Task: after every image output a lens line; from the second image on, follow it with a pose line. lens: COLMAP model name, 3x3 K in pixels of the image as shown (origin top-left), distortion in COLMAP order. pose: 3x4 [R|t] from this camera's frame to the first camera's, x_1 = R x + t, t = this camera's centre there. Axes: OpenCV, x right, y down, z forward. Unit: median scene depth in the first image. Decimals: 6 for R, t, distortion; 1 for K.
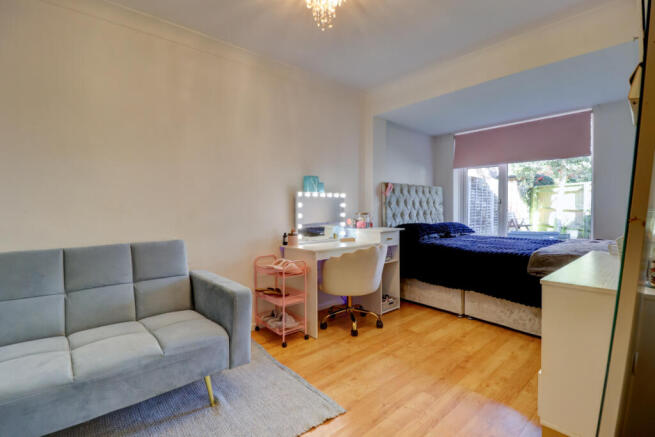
lens RADIAL K [[300.4, 0, 327.5], [0, 300.4, 218.5], [0, 0, 1]] dist [0.000767, -0.000223]
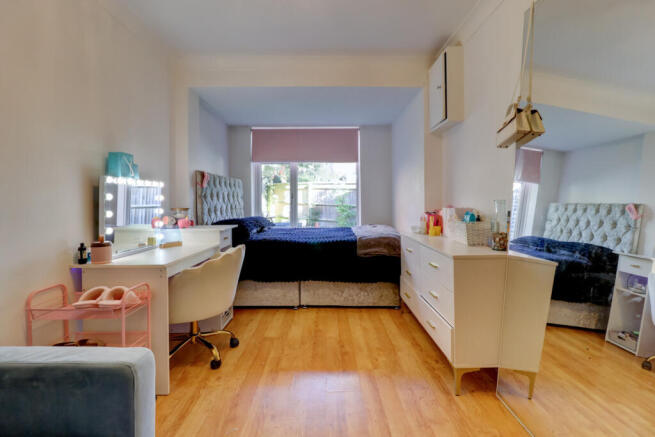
lens RADIAL K [[310.4, 0, 328.0], [0, 310.4, 205.2], [0, 0, 1]] dist [-0.001064, -0.000227]
pose [[0.659279, -0.010799, 0.751821, -0.271703], [0.031969, 0.999395, -0.013679, -0.004076], [-0.751218, 0.033053, 0.659226, 0.217178]]
